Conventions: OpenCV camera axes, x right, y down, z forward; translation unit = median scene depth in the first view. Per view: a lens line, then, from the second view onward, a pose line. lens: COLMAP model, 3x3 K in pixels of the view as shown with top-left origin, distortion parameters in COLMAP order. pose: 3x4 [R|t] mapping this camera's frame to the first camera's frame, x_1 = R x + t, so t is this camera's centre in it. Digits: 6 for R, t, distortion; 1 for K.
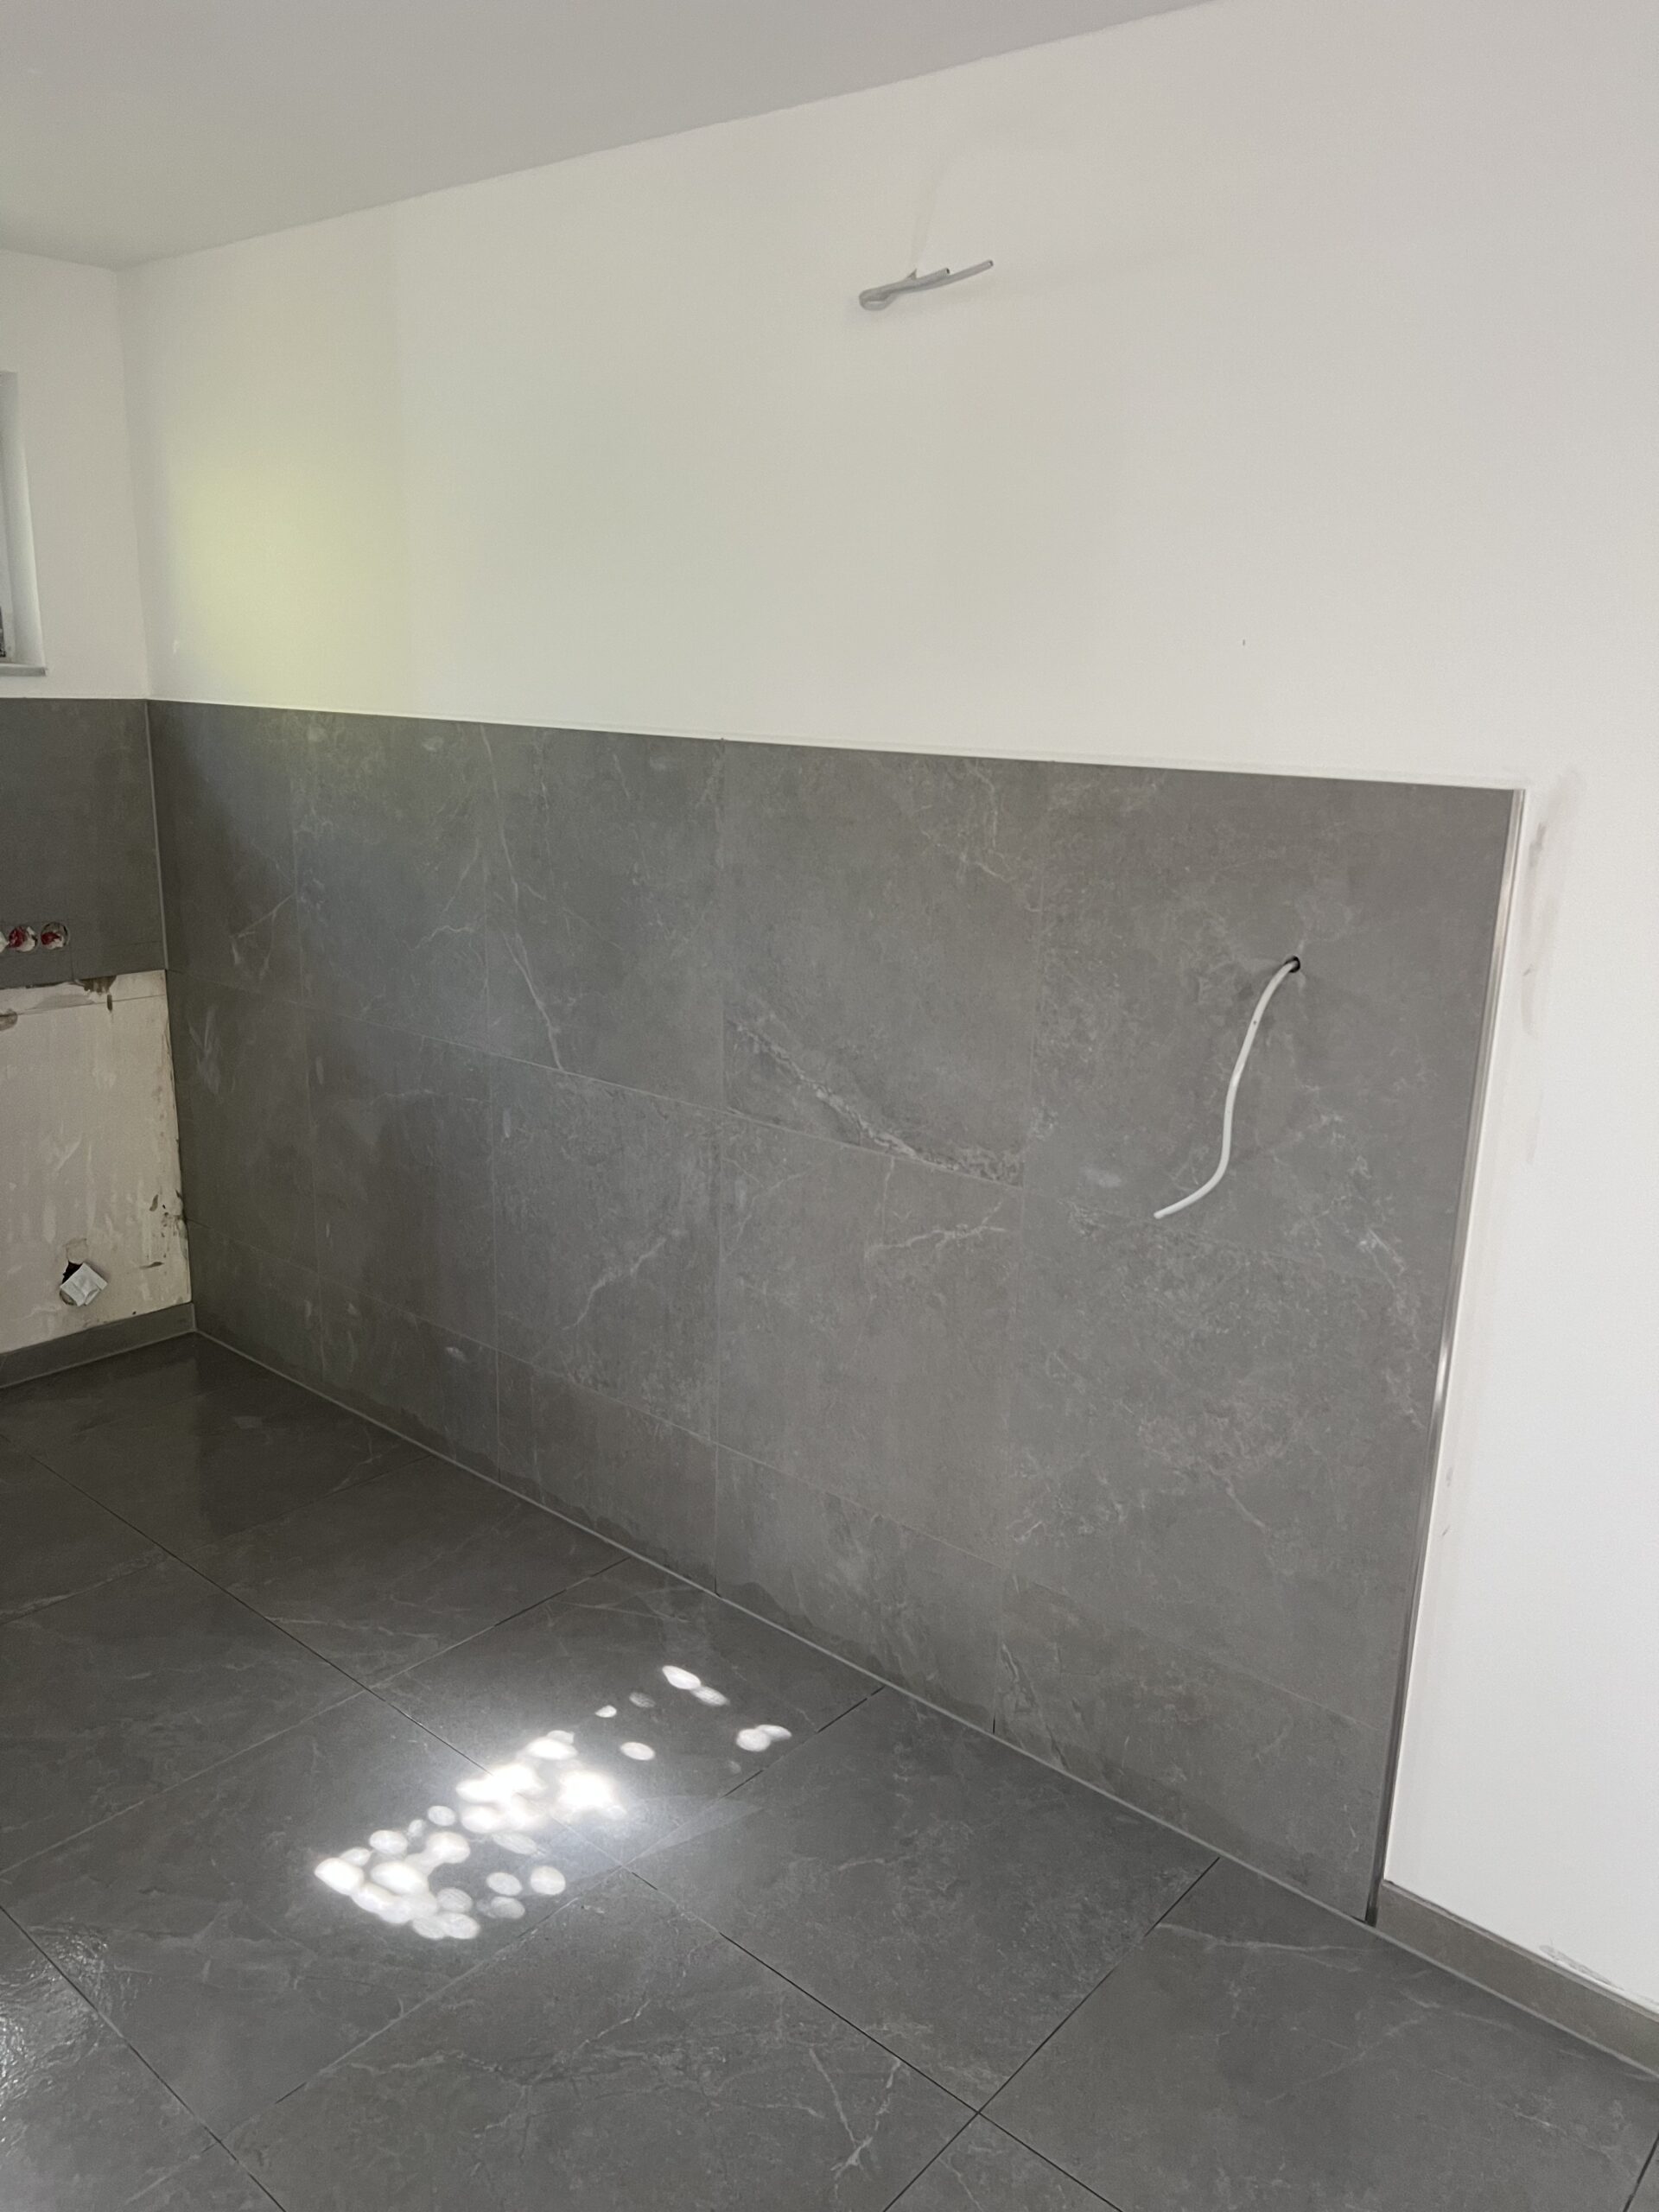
lens RADIAL K [[1668.9, 0, 831.1], [0, 1668.9, 1106.0], [0, 0, 1]] dist [0.006880, 0.002281]
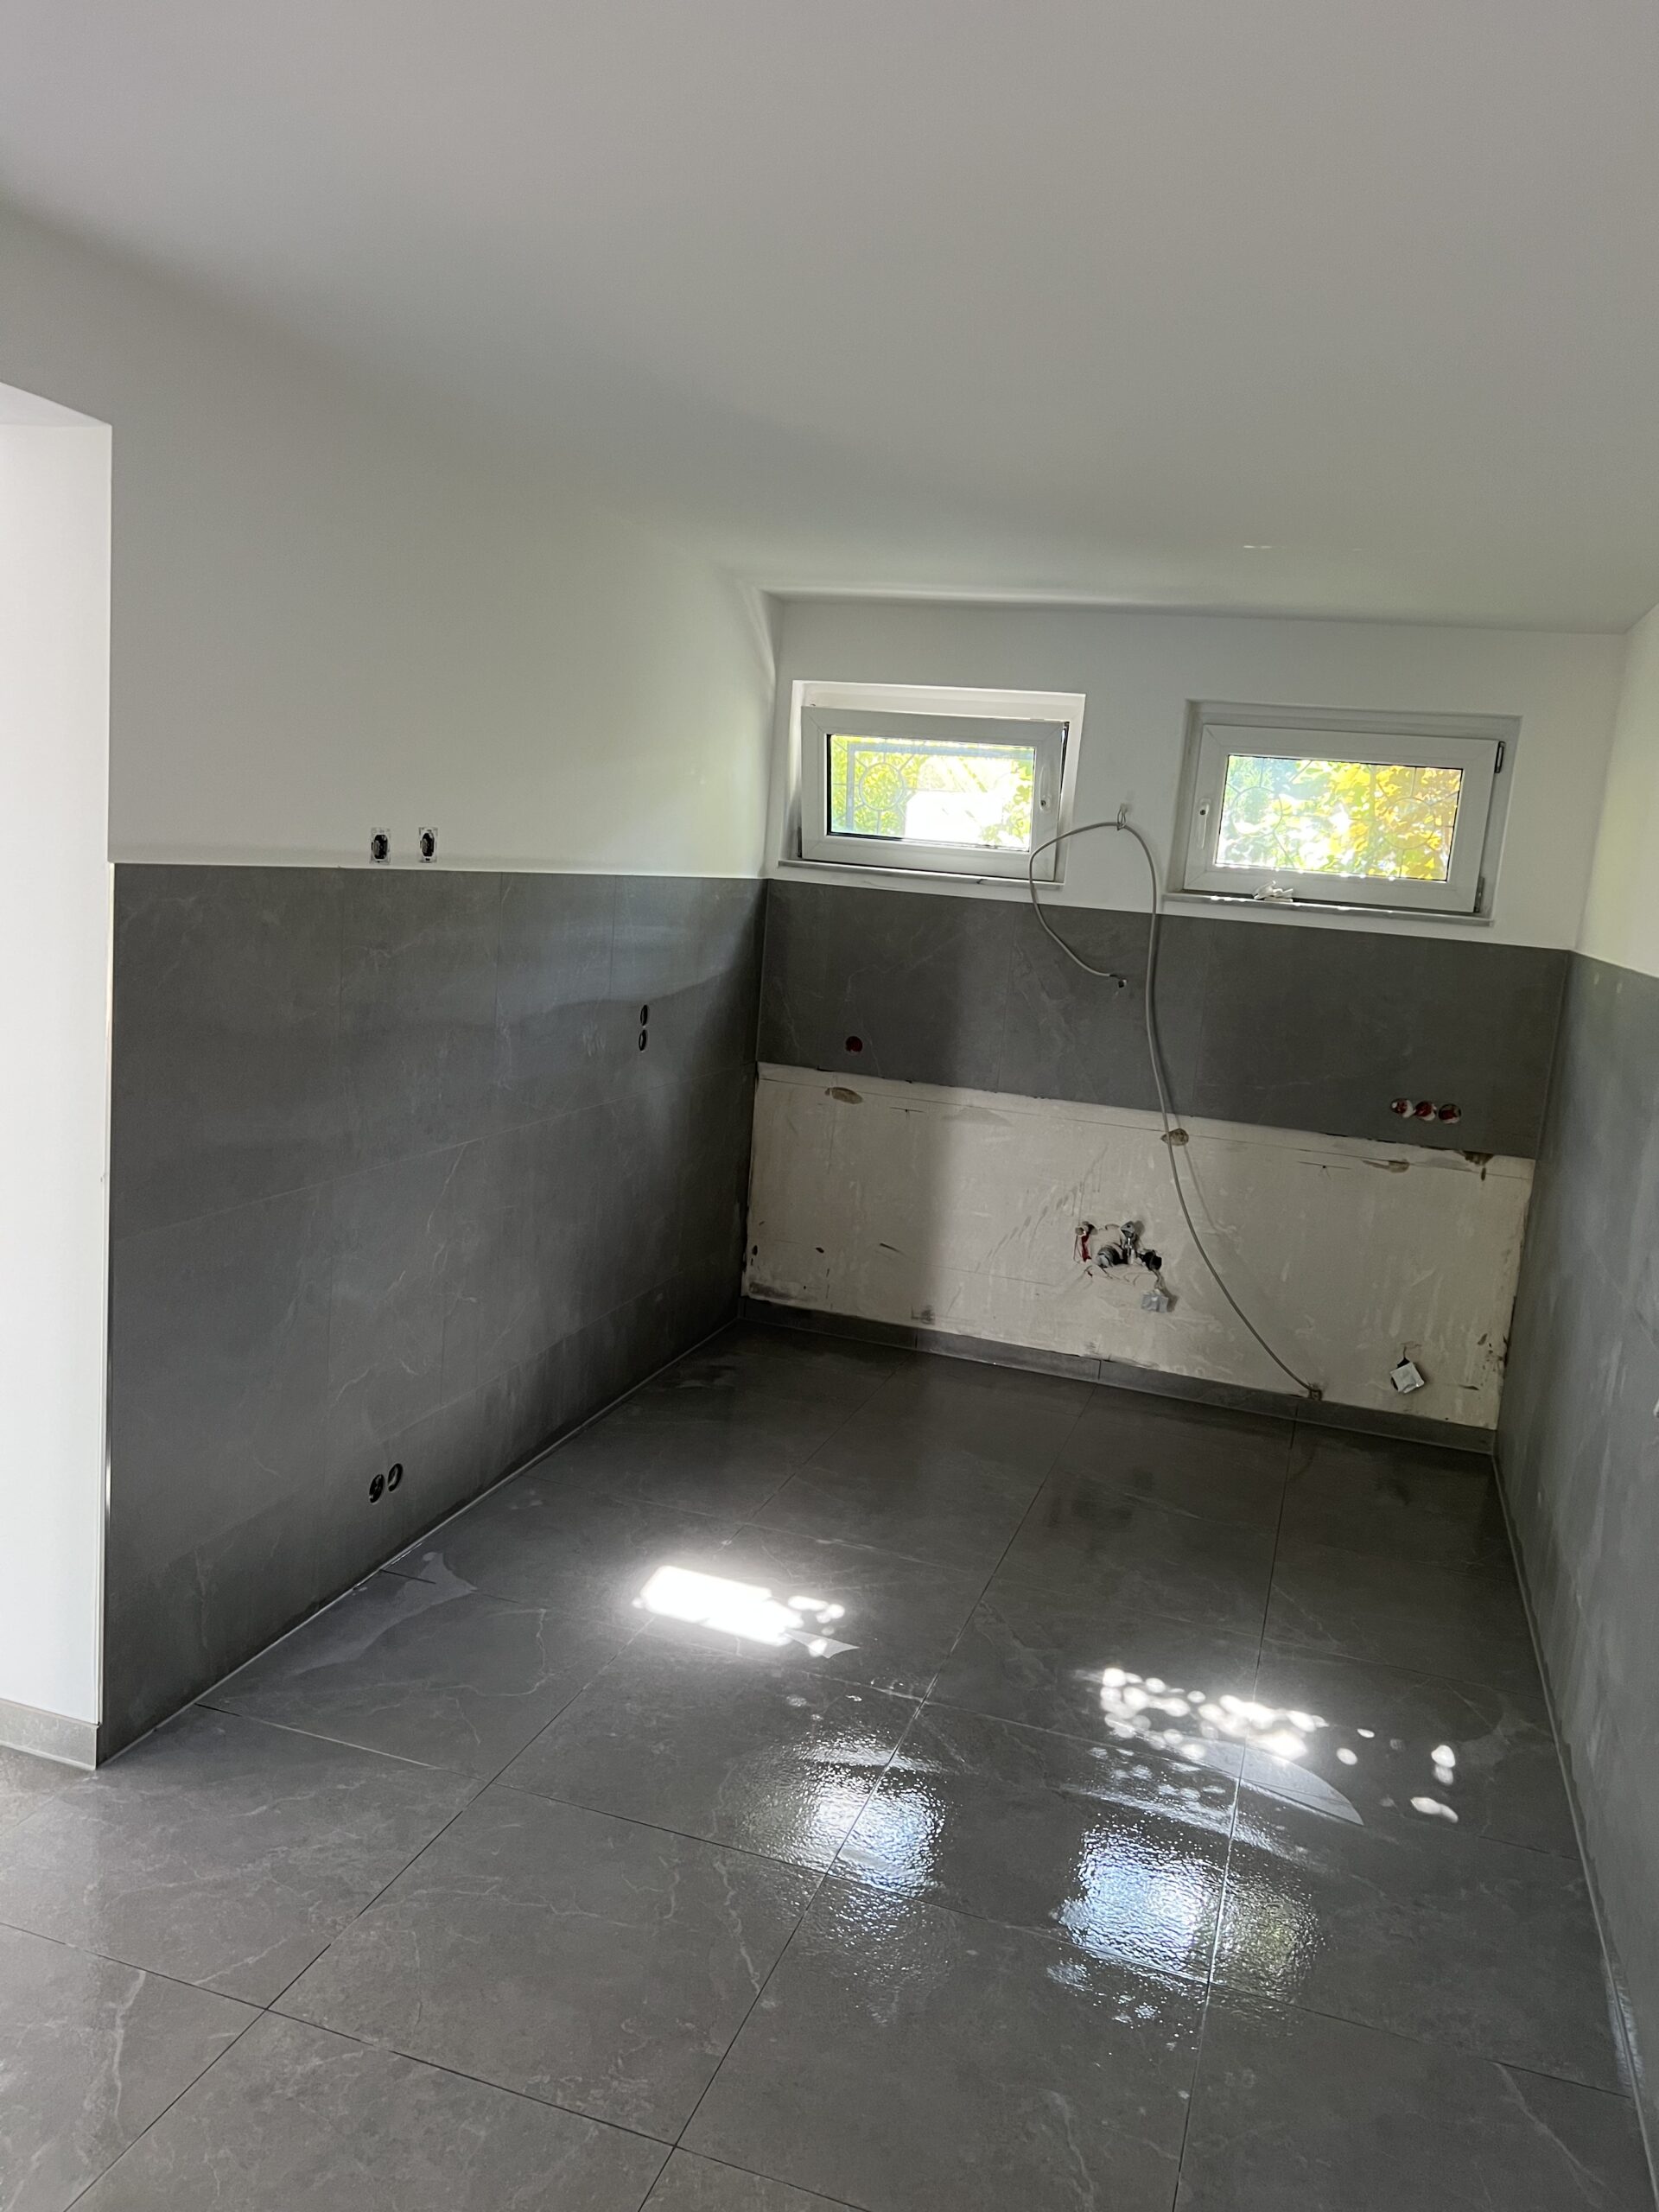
lens RADIAL K [[1668.9, 0, 829.5], [0, 1668.9, 1107.8], [0, 0, 1]] dist [0.006880, 0.002281]
pose [[0.377536, 0.146436, -0.914343, 0.561111], [-0.300724, 0.953285, 0.028502, 0.004676], [0.875803, 0.264204, 0.403937, 0.023800]]
